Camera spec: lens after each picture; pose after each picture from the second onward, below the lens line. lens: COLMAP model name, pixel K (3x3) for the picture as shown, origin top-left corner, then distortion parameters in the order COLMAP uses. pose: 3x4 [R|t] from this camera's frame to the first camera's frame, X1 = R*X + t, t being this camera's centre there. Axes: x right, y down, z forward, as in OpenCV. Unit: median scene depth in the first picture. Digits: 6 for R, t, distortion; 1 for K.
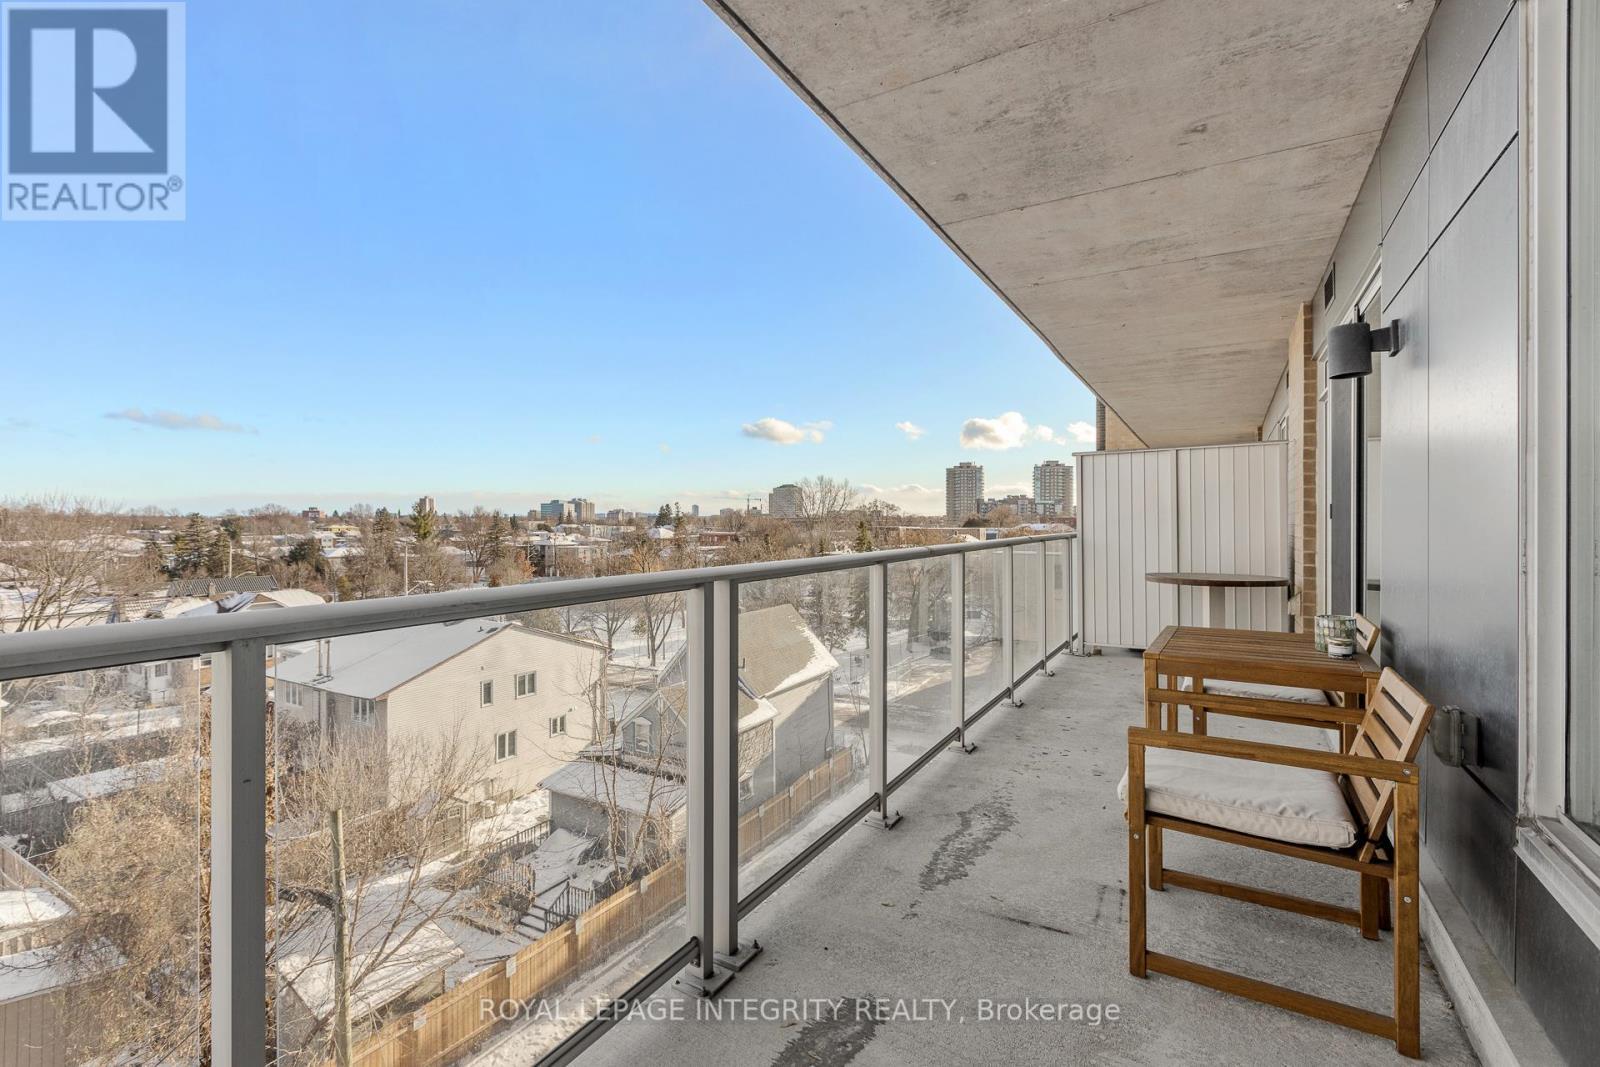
lens RADIAL K [[721.9, 0, 790.3], [0, 721.9, 518.6], [0, 0, 1]] dist [0.000938, 0.000488]
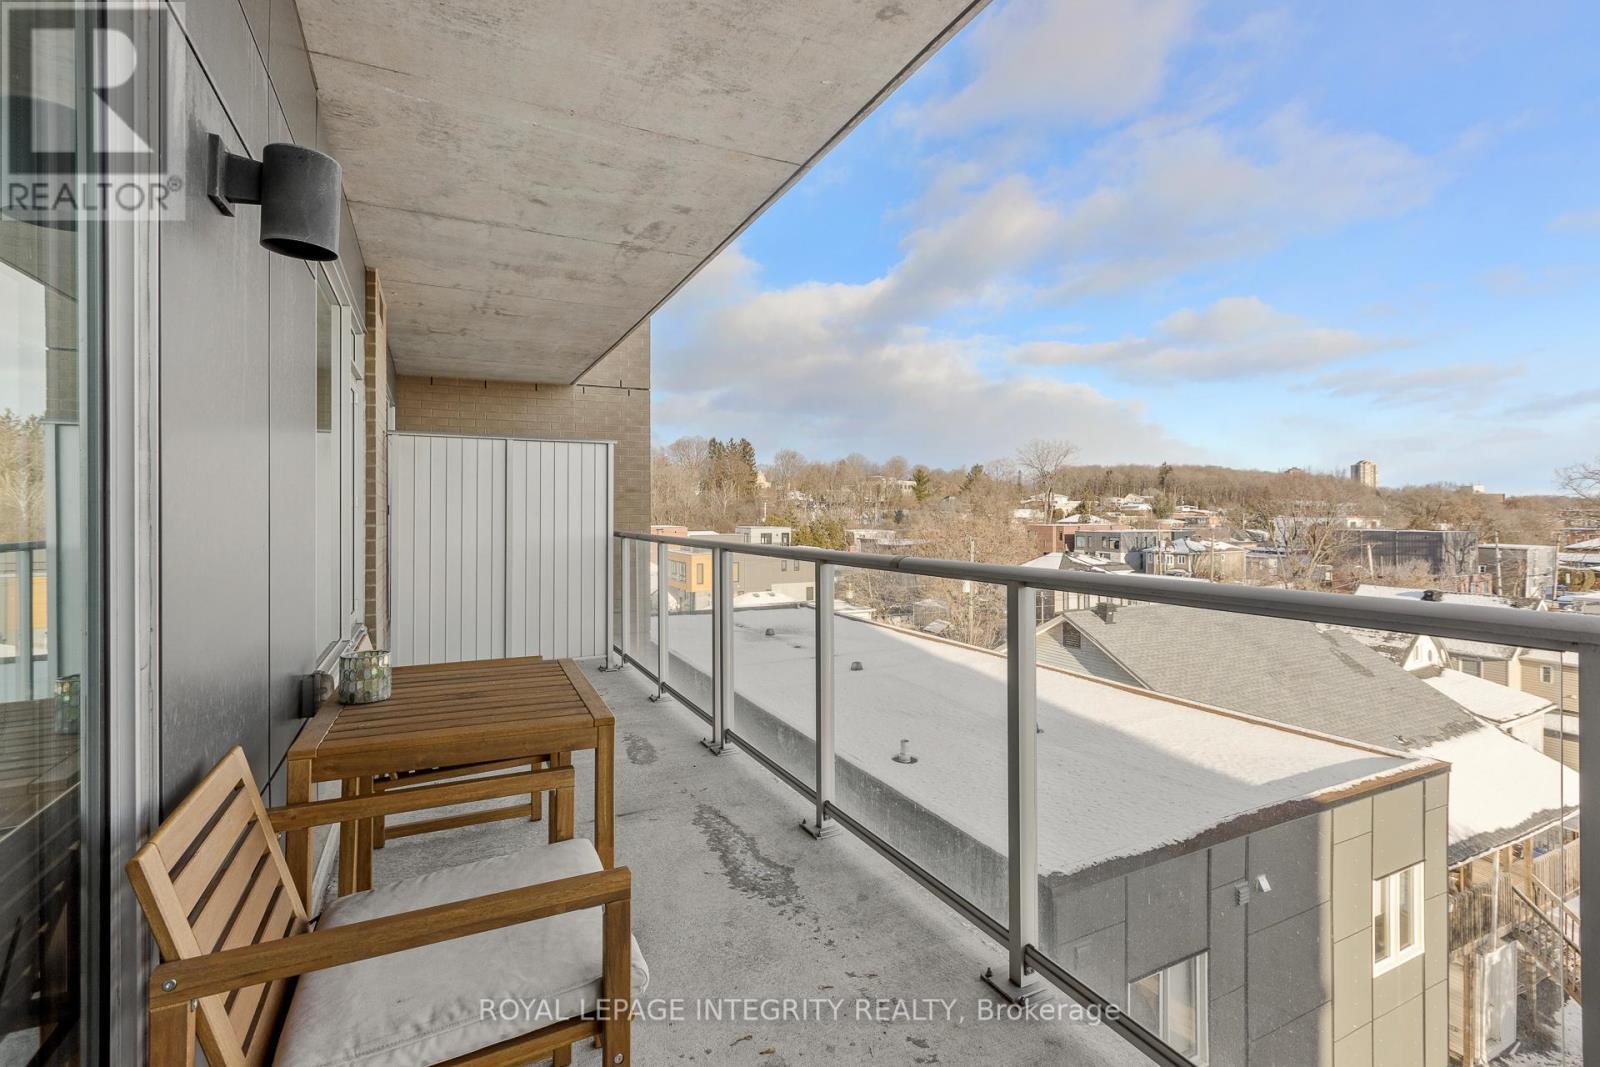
lens RADIAL K [[721.9, 0, 790.3], [0, 721.9, 518.6], [0, 0, 1]] dist [0.000938, 0.000488]
pose [[-0.544527, -0.002813, -0.838739, 1.003600], [-0.004387, 0.999990, -0.000505, 0.004966], [0.838732, 0.003404, -0.544534, 1.560792]]
